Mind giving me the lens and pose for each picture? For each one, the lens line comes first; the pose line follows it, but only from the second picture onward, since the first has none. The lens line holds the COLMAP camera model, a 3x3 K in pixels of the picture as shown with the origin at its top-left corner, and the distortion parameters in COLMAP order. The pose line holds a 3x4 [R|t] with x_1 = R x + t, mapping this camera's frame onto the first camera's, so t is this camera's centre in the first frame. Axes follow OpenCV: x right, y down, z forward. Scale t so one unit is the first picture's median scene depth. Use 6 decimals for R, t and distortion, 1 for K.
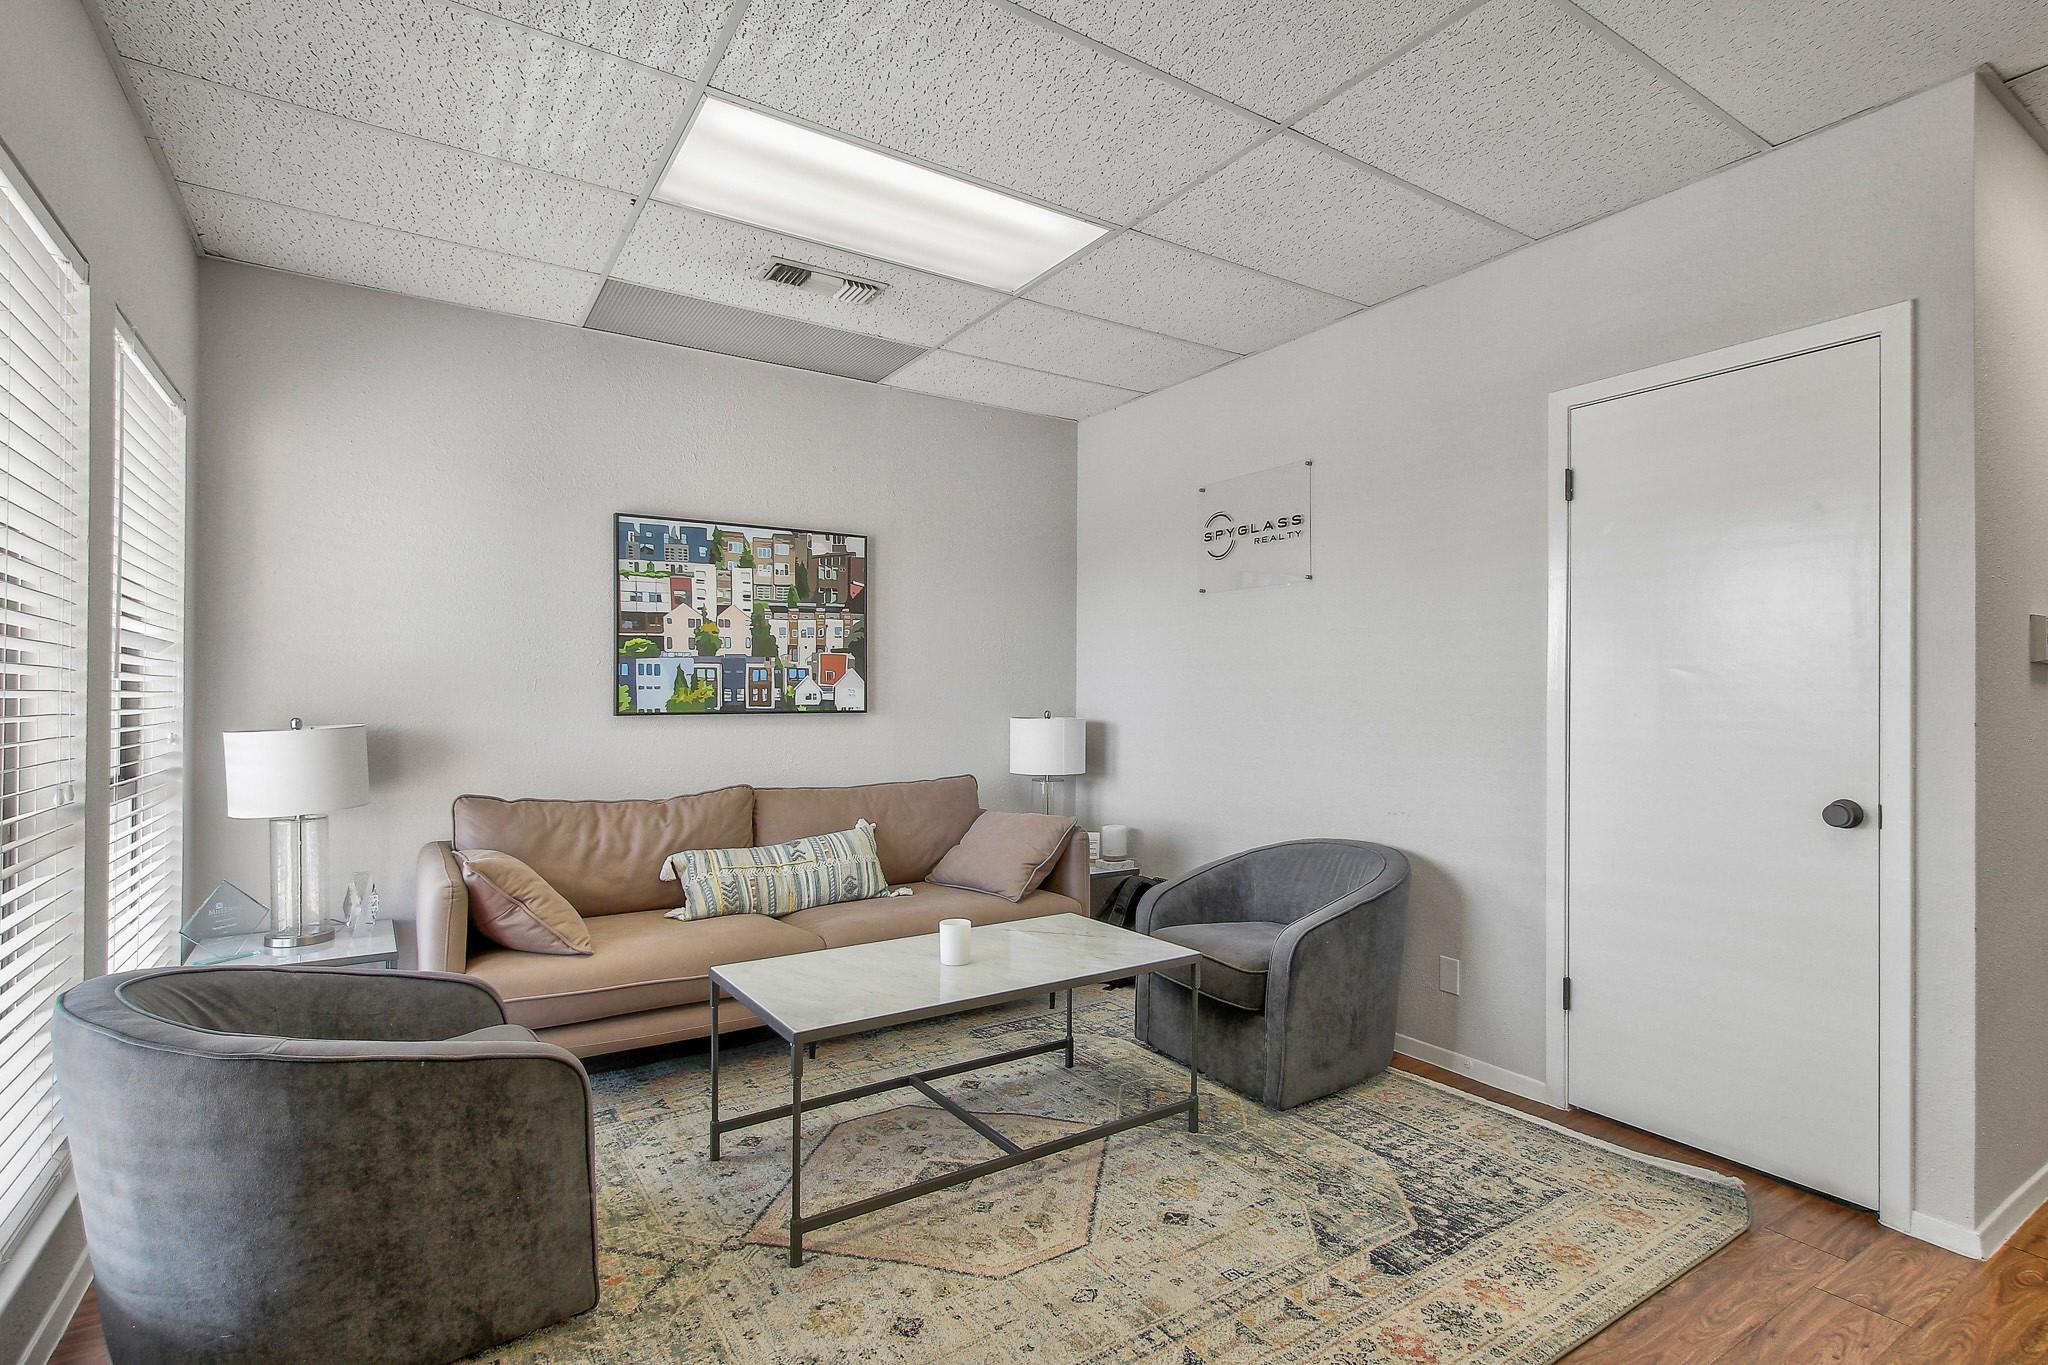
lens RADIAL K [[989.6, 0, 1024.0], [0, 989.6, 682.5], [0, 0, 1]] dist [0.001097, 0.000817]
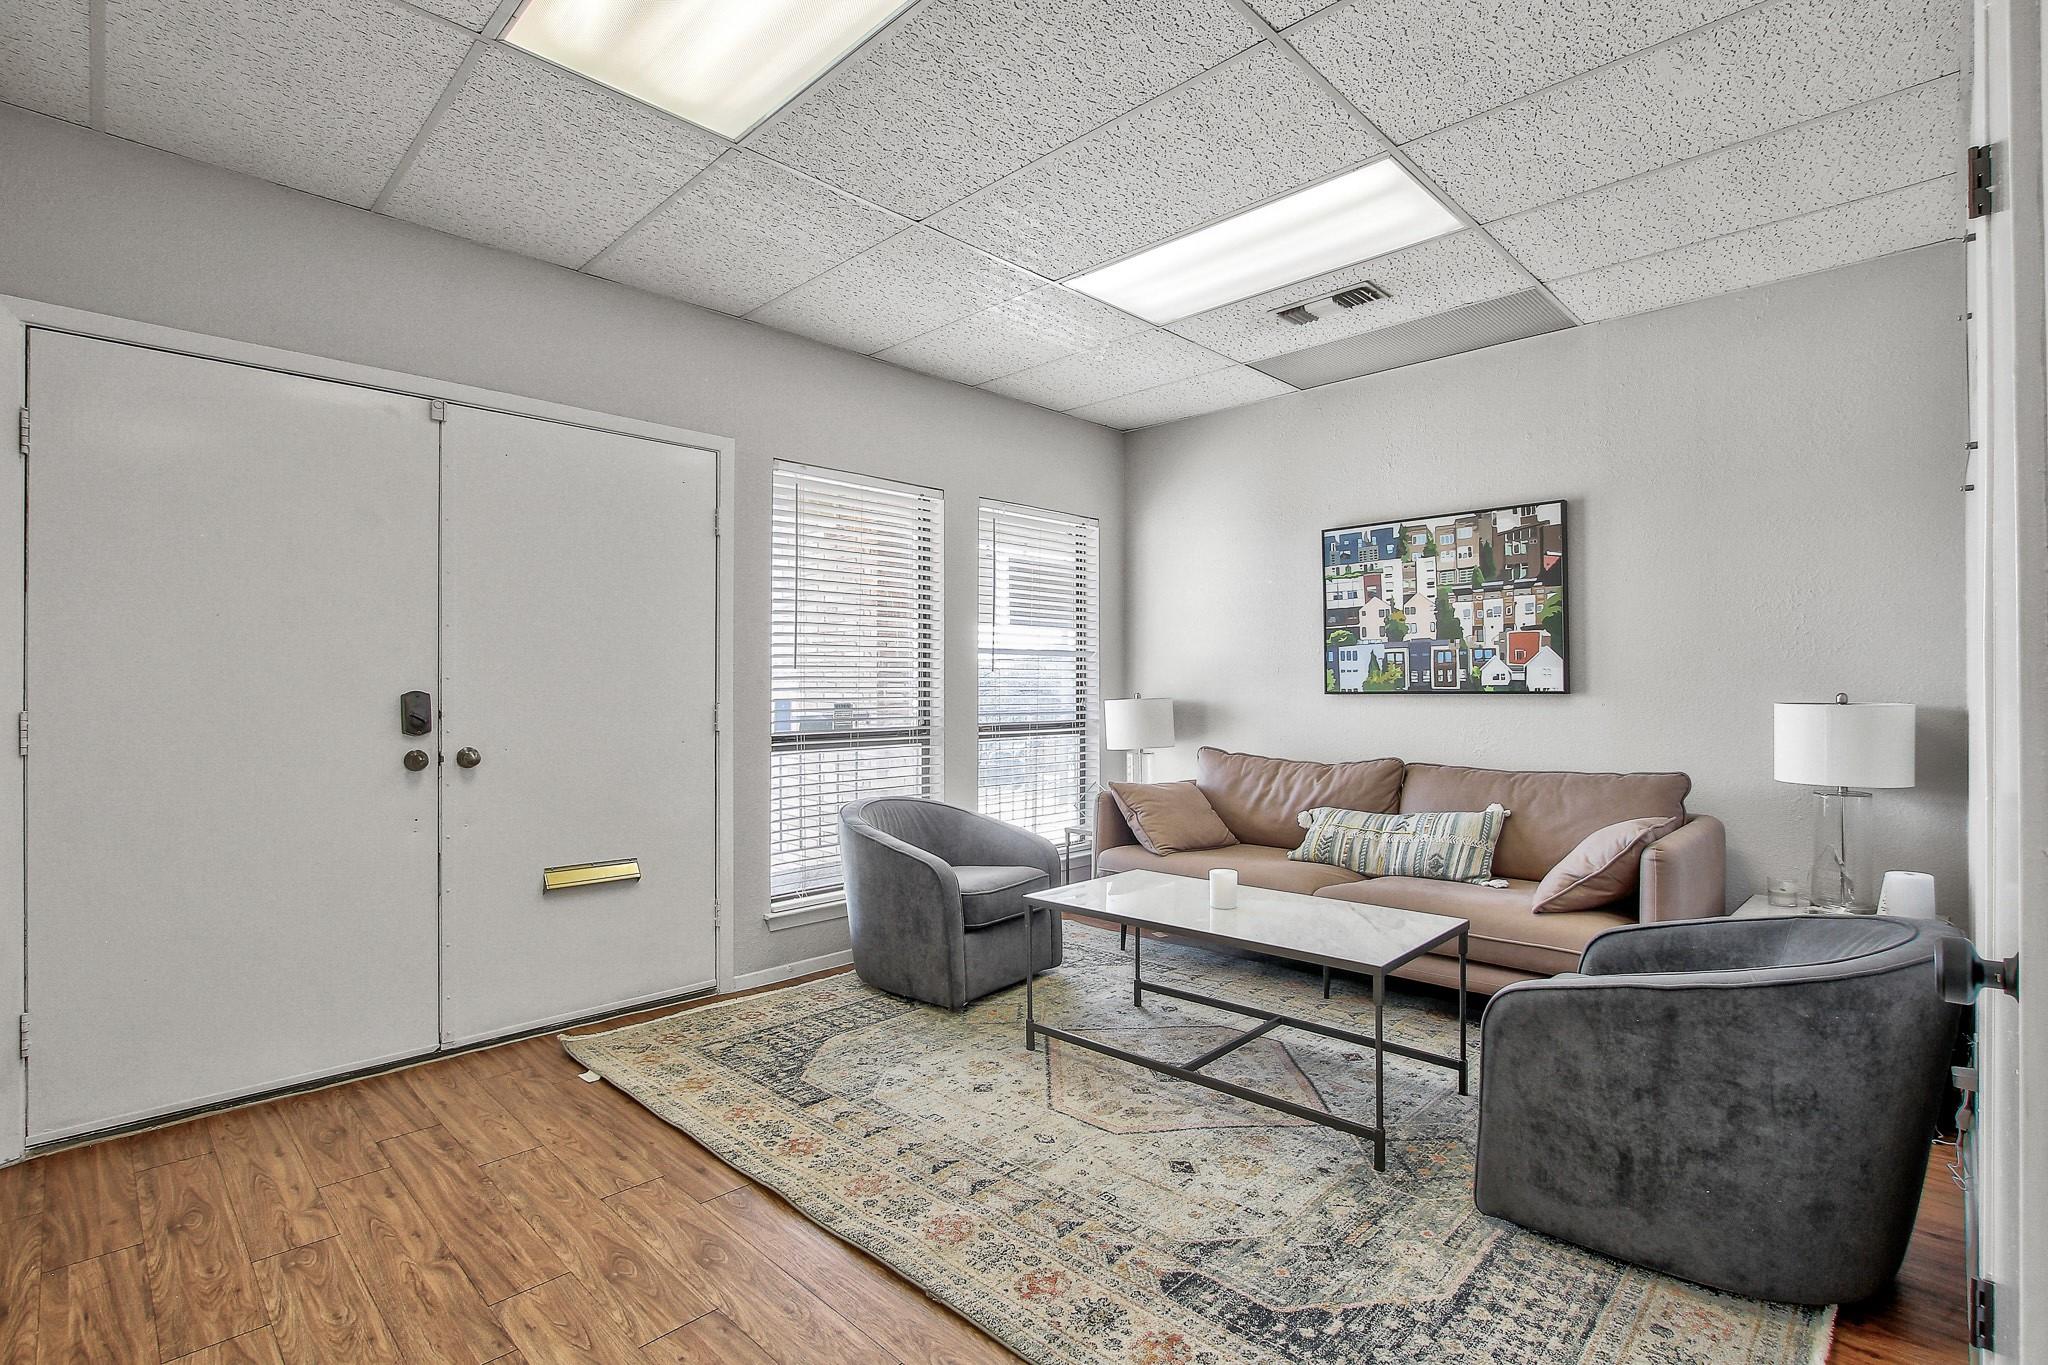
lens RADIAL K [[960.2, 0, 1031.7], [0, 960.2, 672.3], [0, 0, 1]] dist [-0.001680, -0.000067]
pose [[0.230233, -0.016057, -0.973003, 0.642615], [0.018301, 0.999758, -0.012168, 0.013602], [0.972963, -0.015006, 0.230471, 0.353179]]
